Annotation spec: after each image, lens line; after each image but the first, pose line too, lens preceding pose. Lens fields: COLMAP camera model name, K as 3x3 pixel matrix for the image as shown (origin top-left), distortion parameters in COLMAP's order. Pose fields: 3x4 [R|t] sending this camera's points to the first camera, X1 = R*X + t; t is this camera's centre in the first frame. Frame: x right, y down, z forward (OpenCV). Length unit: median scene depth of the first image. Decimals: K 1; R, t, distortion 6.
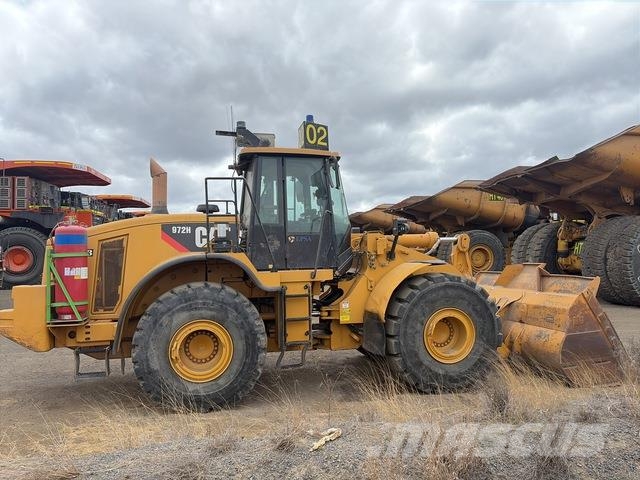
lens RADIAL K [[492.0, 0, 319.0], [0, 492.0, 242.7], [0, 0, 1]] dist [0.056159, -0.076049]
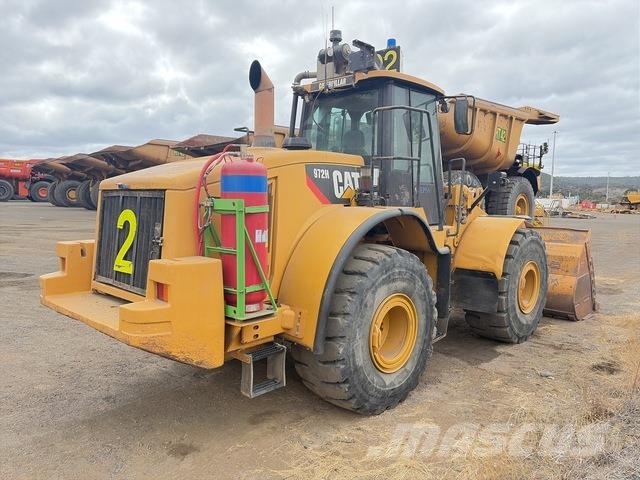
lens RADIAL K [[492.0, 0, 319.0], [0, 492.0, 242.7], [0, 0, 1]] dist [0.056159, -0.076049]
pose [[0.835182, -0.028111, 0.549255, -0.679787], [-0.037435, 0.993471, 0.107769, -0.002667], [-0.548698, -0.110568, 0.828677, 0.385911]]
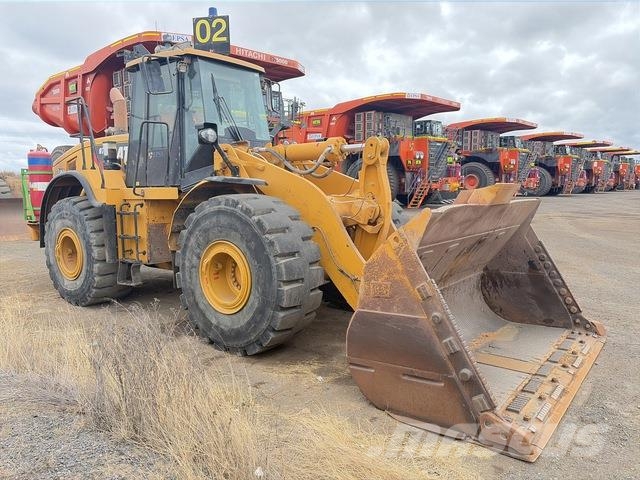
lens RADIAL K [[492.0, 0, 319.0], [0, 492.0, 242.7], [0, 0, 1]] dist [0.056159, -0.076049]
pose [[0.621685, 0.096649, -0.777282, 0.925713], [0.017311, 0.990420, 0.136996, 0.035842], [0.783076, -0.098624, 0.614056, 0.658278]]
